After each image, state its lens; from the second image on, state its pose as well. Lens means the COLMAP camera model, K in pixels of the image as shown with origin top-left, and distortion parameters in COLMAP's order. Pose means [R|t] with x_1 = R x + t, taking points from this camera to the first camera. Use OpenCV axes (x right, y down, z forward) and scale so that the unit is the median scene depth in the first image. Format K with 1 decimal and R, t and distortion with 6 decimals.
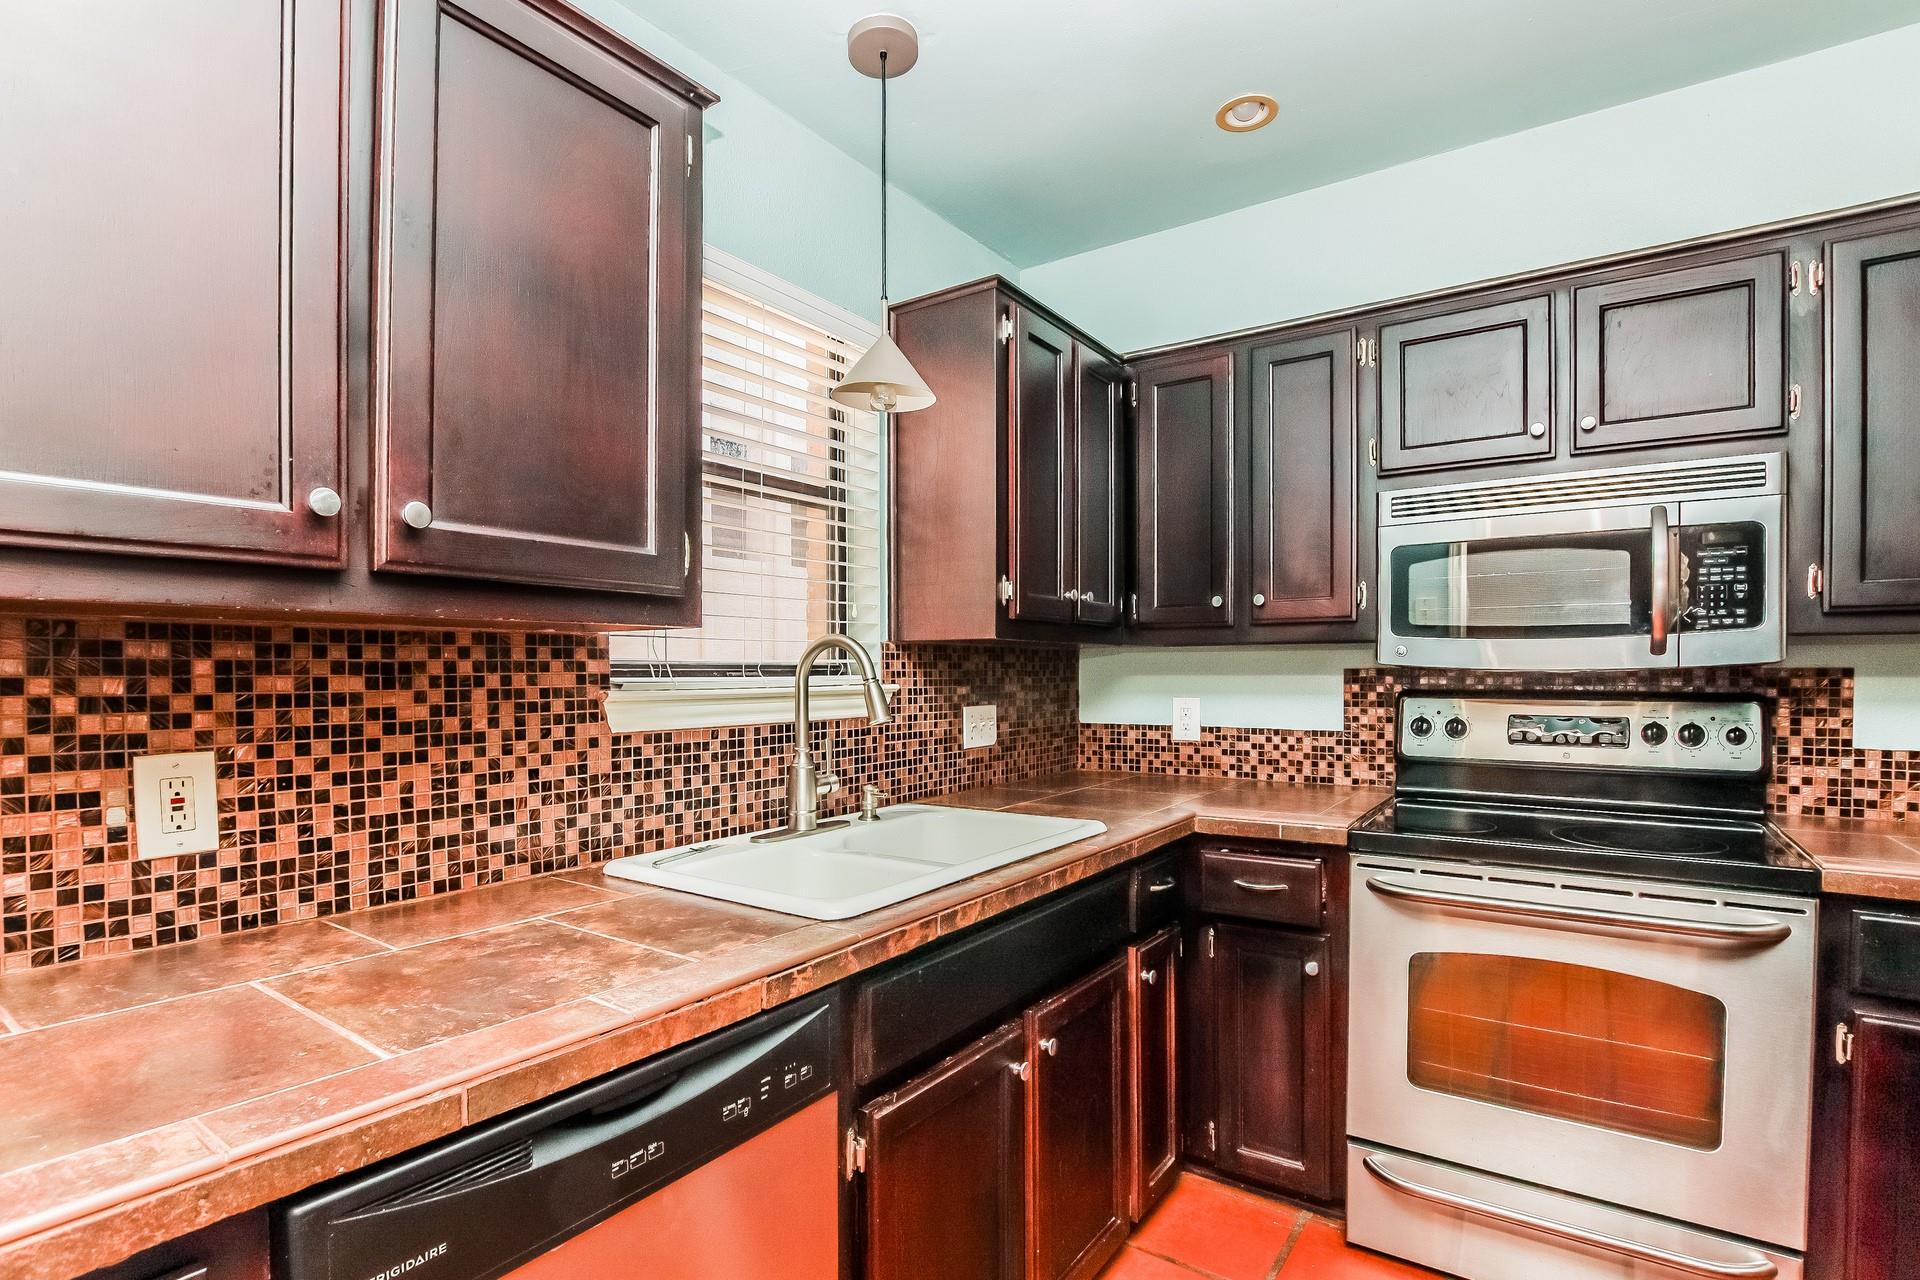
lens RADIAL K [[929.6, 0, 965.6], [0, 929.6, 662.1], [0, 0, 1]] dist [-0.025449, -0.000272]
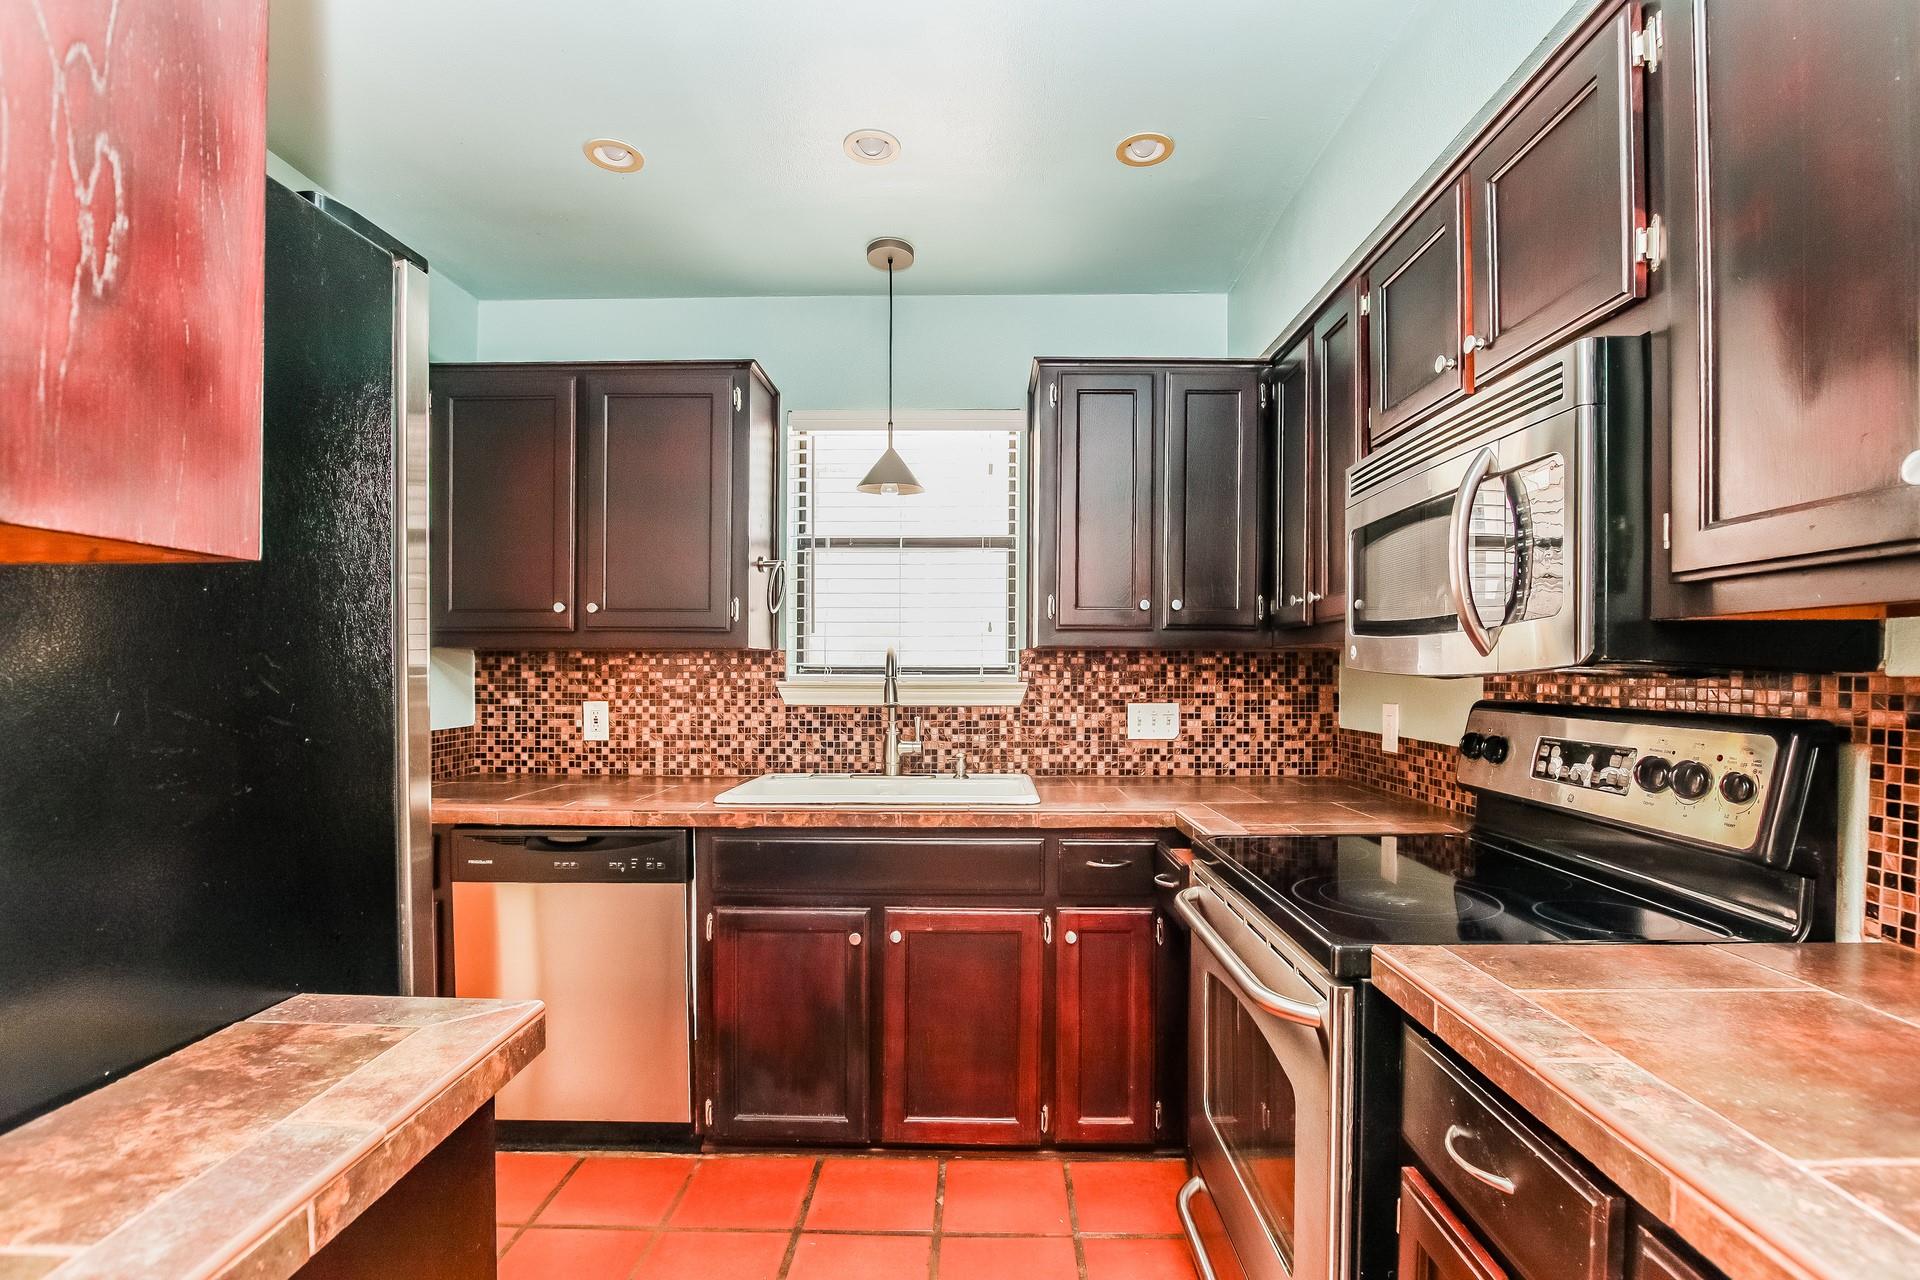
lens RADIAL K [[929.6, 0, 965.6], [0, 929.6, 662.1], [0, 0, 1]] dist [-0.025449, -0.000272]
pose [[0.544500, -0.002936, -0.838756, 1.466560], [0.002712, 0.999995, -0.001740, -0.003061], [0.838757, -0.001327, 0.544505, 0.340080]]
